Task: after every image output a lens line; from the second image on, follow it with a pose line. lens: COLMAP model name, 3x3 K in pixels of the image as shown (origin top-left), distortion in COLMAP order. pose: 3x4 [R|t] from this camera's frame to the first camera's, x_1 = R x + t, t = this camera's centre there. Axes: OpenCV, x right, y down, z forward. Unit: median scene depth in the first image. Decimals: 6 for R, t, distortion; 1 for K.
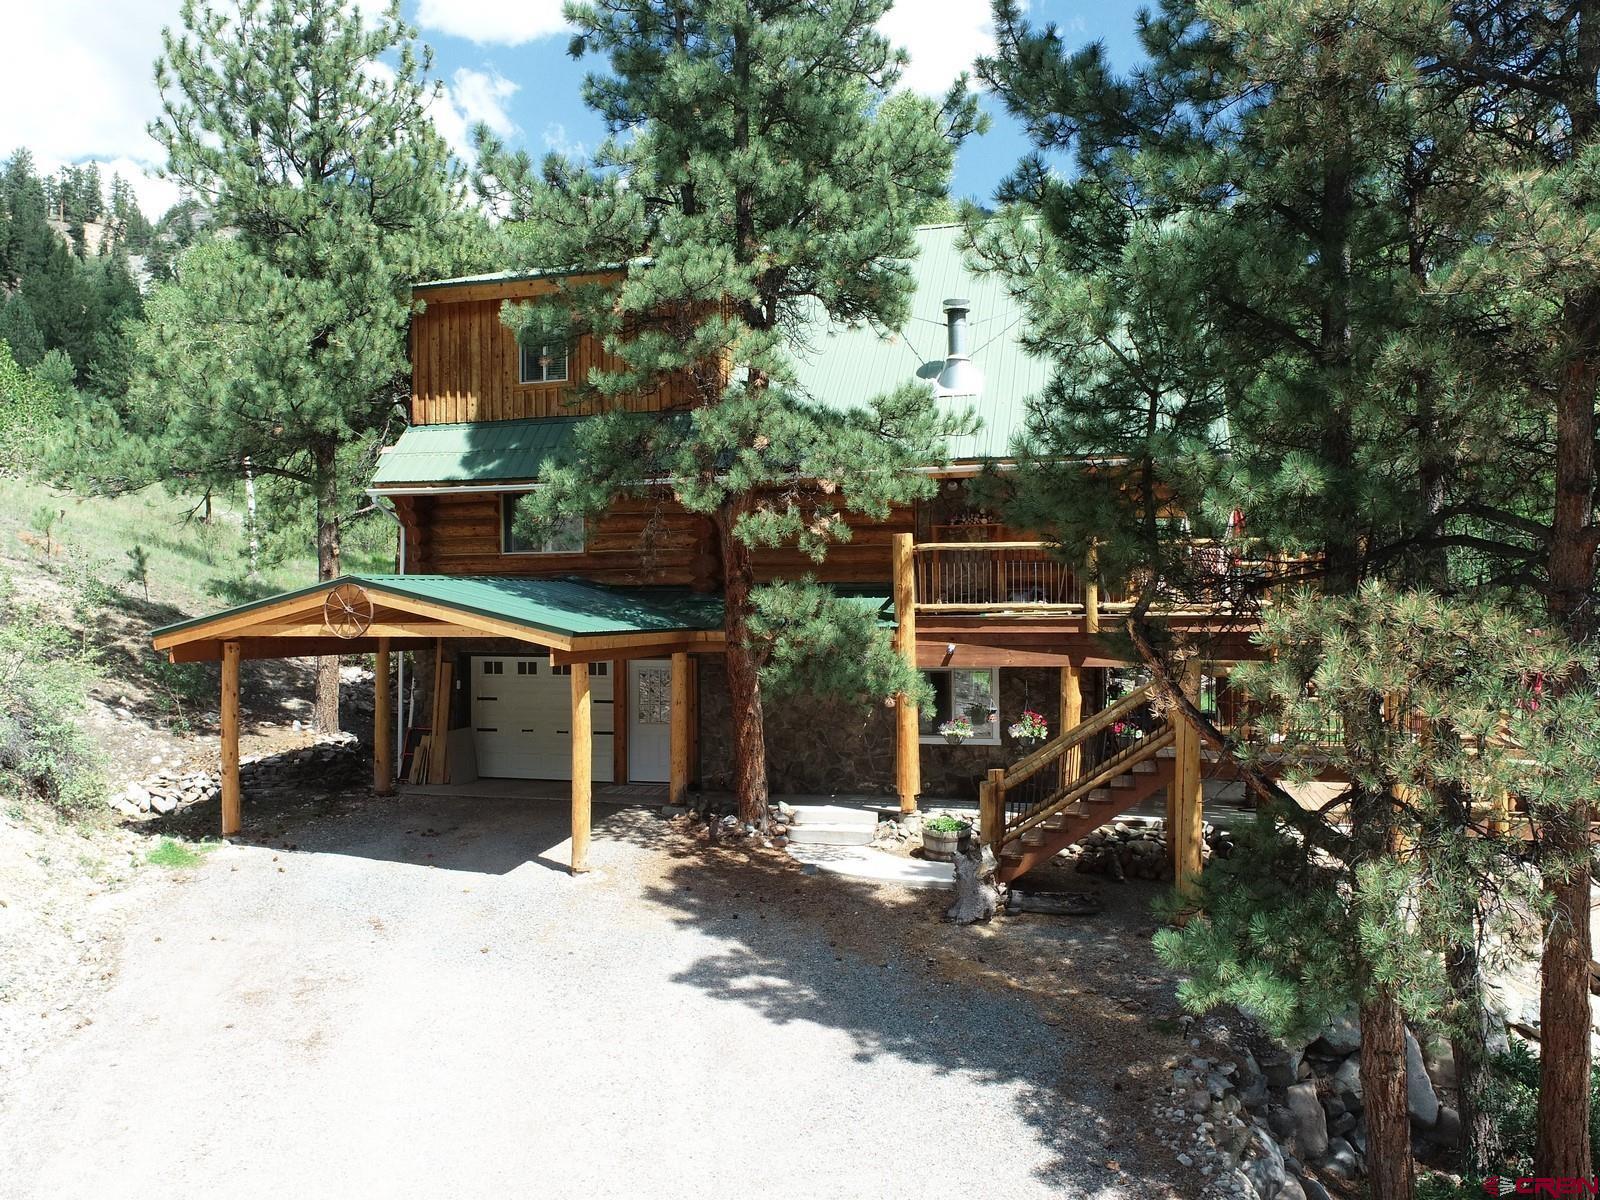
lens RADIAL K [[1228.4, 0, 800.0], [0, 1228.4, 600.0], [0, 0, 1]] dist [-0.009246, -0.005158]
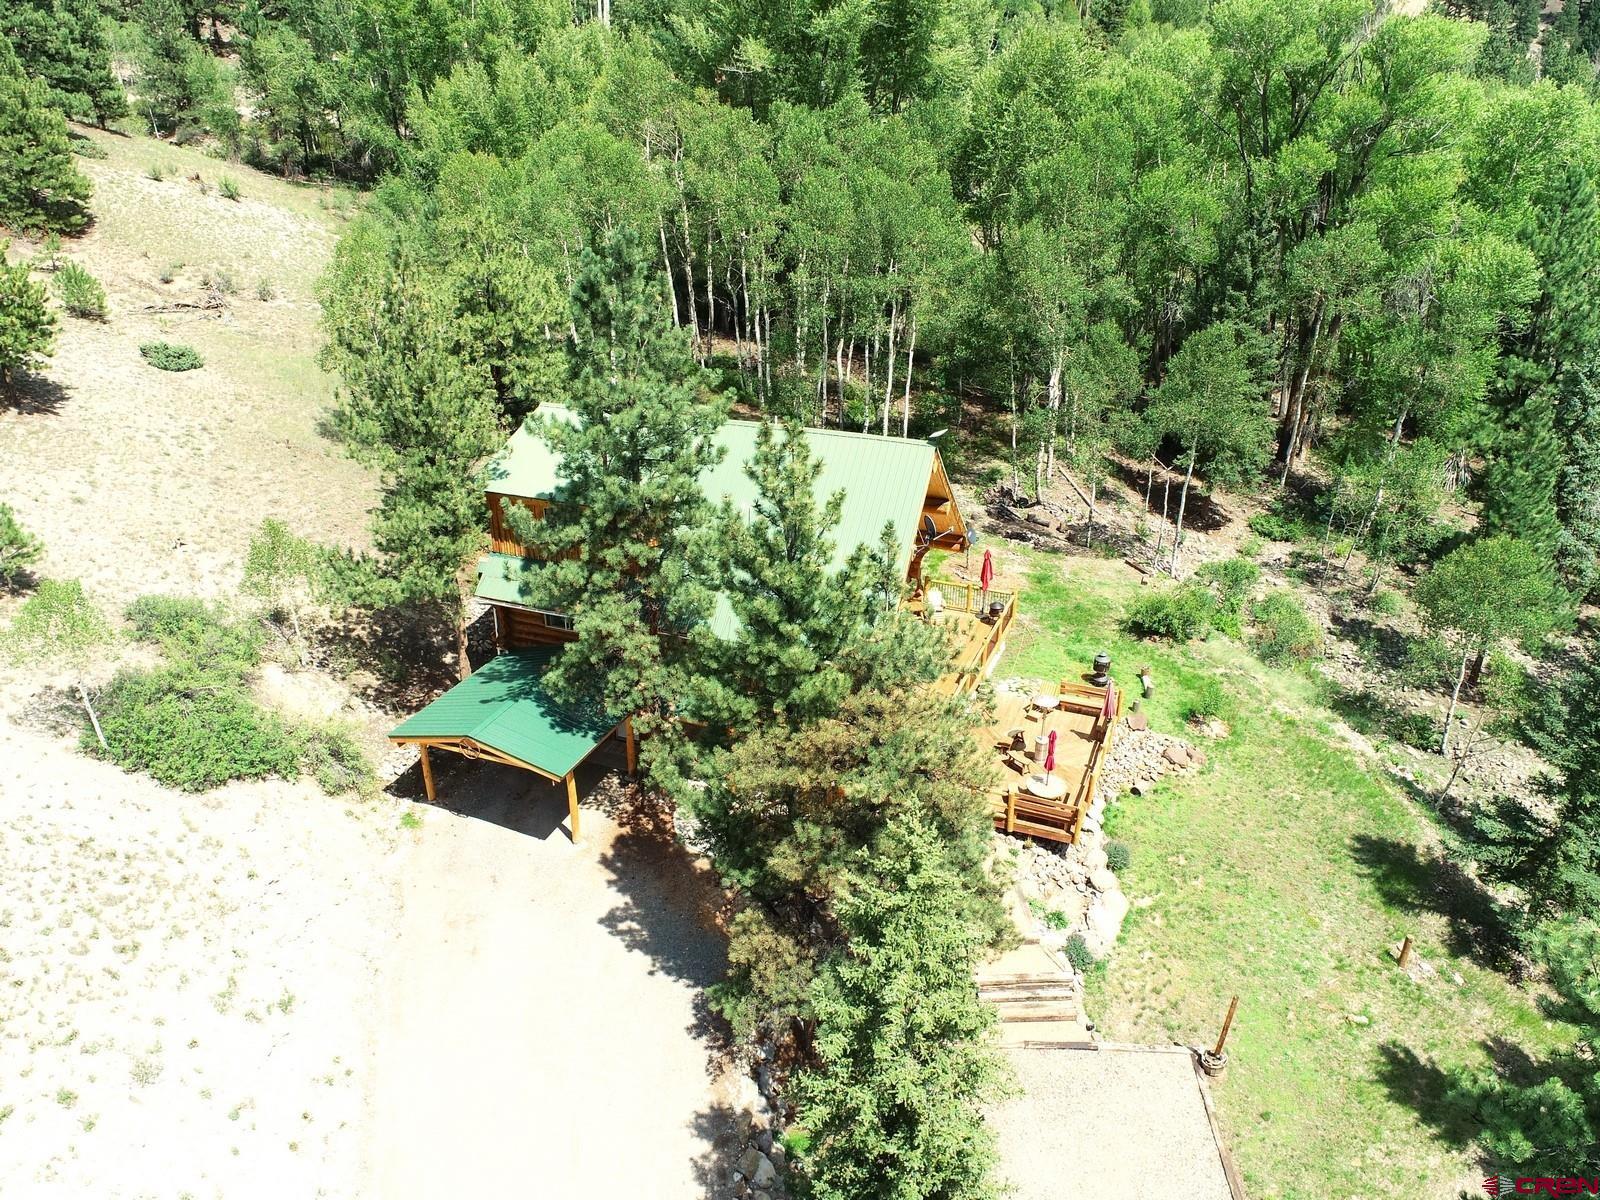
lens RADIAL K [[1228.4, 0, 800.0], [0, 1228.4, 600.0], [0, 0, 1]] dist [-0.009246, -0.005158]
pose [[0.992743, 0.053051, -0.107926, 0.596850], [-0.000741, 0.900123, 0.435634, -1.523040], [0.120257, -0.432393, 0.893630, -1.078545]]
